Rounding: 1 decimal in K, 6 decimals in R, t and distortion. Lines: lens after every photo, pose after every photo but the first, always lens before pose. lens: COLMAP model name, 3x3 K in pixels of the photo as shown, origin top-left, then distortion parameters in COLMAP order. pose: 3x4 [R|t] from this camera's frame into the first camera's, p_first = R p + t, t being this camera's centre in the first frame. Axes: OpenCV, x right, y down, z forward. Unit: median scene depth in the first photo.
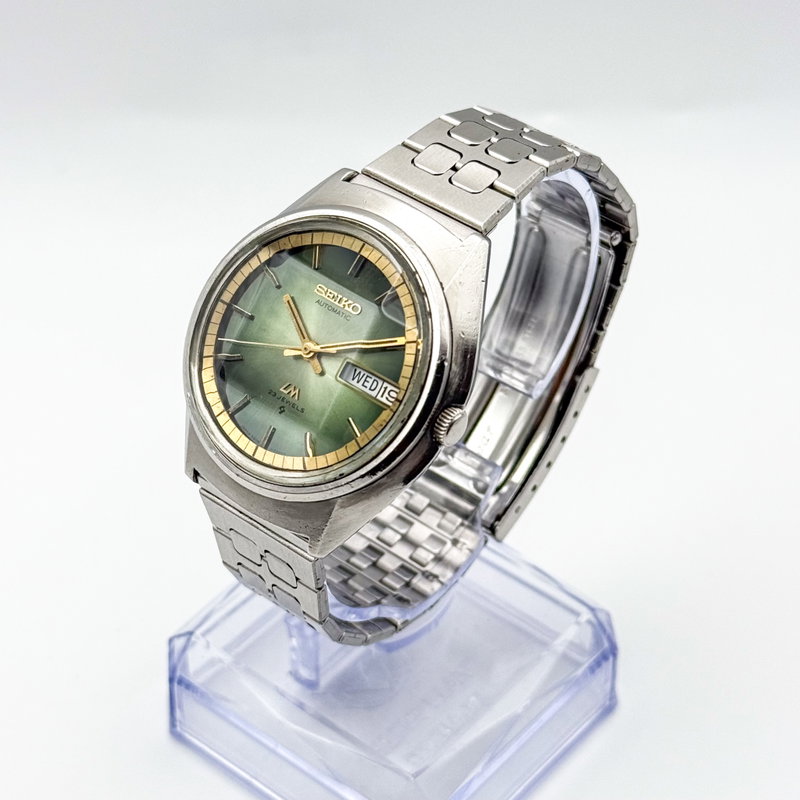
lens RADIAL K [[1963.2, 0, 400.0], [0, 1963.2, 400.0], [0, 0, 1]] dist [0.256525, -0.438267]
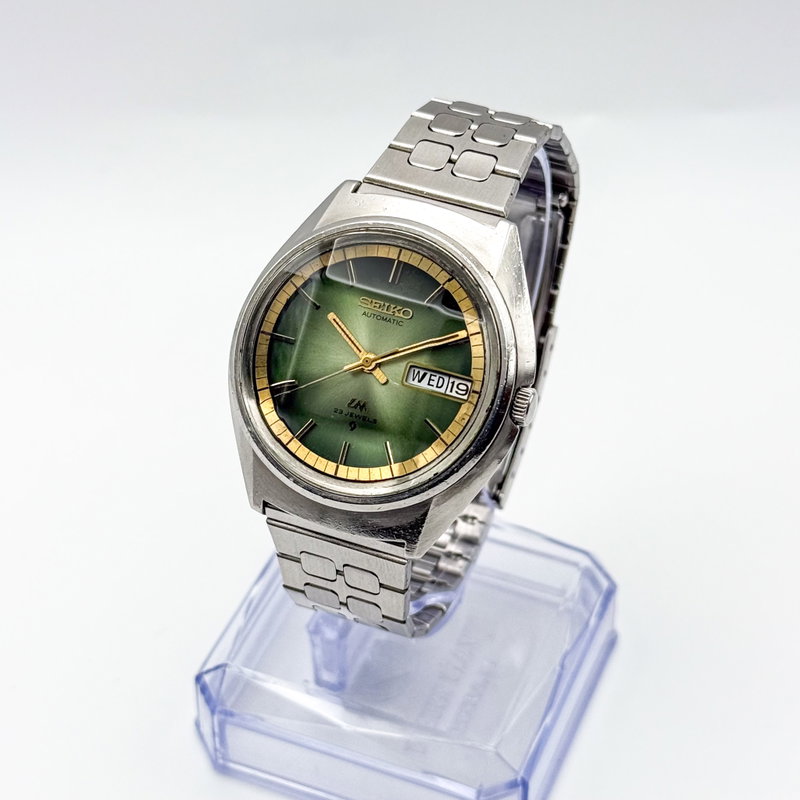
lens RADIAL K [[1963.2, 0, 400.0], [0, 1963.2, 400.0], [0, 0, 1]] dist [0.256525, -0.438267]
pose [[0.956076, -0.205339, 0.209177, -0.239298], [0.201831, 0.978675, 0.038218, -0.040235], [-0.212564, 0.005679, 0.977131, 0.001050]]
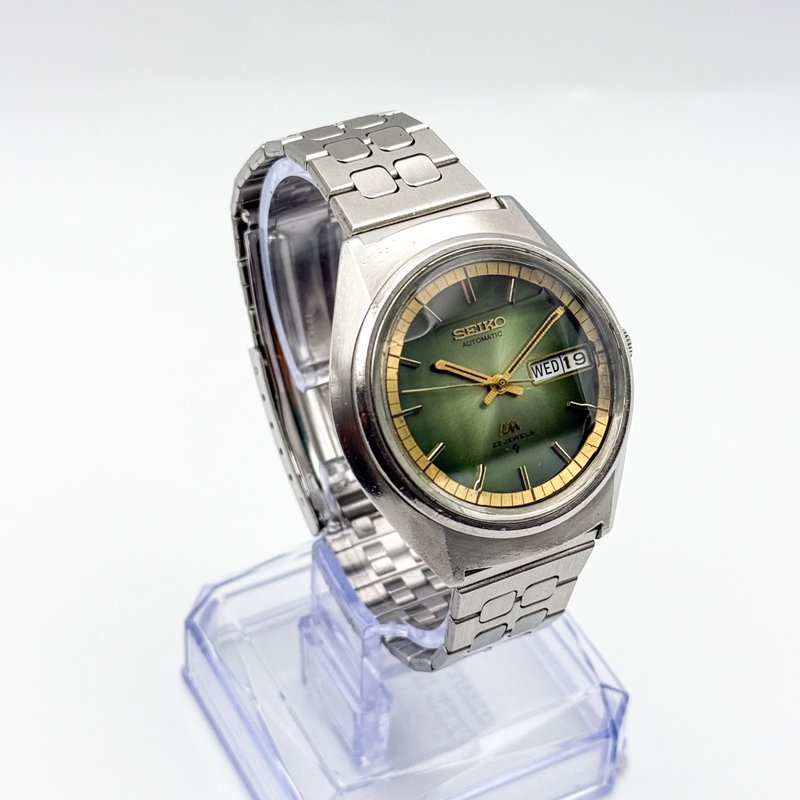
lens RADIAL K [[1963.2, 0, 400.0], [0, 1963.2, 400.0], [0, 0, 1]] dist [0.256525, -0.438267]
pose [[0.415607, -0.620923, 0.664625, -0.702816], [0.587922, 0.740942, 0.324579, -0.356090], [-0.693987, 0.255850, 0.672995, 0.359629]]
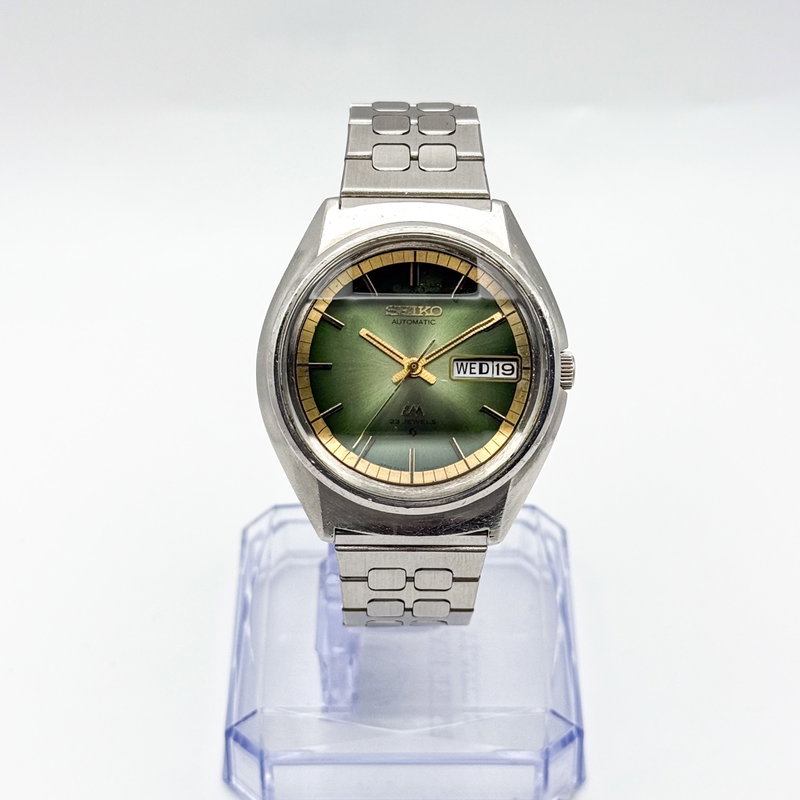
lens RADIAL K [[1963.2, 0, 400.0], [0, 1963.2, 400.0], [0, 0, 1]] dist [0.256525, -0.438267]
pose [[0.781653, -0.432183, 0.449706, -0.504672], [0.422786, 0.897229, 0.127406, -0.138899], [-0.458552, 0.090542, 0.884043, 0.090868]]
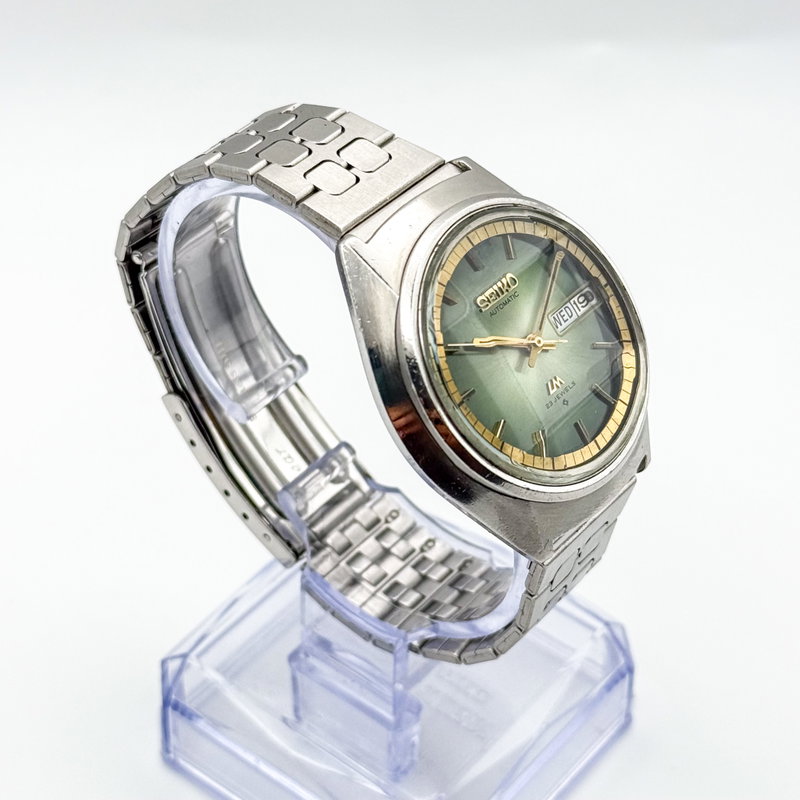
lens RADIAL K [[1963.2, 0, 400.0], [0, 1963.2, 400.0], [0, 0, 1]] dist [0.256525, -0.438267]
pose [[0.025702, -0.687599, 0.725635, -0.730794], [0.656119, 0.559254, 0.506699, -0.516195], [-0.754220, 0.463080, 0.465520, 0.597081]]
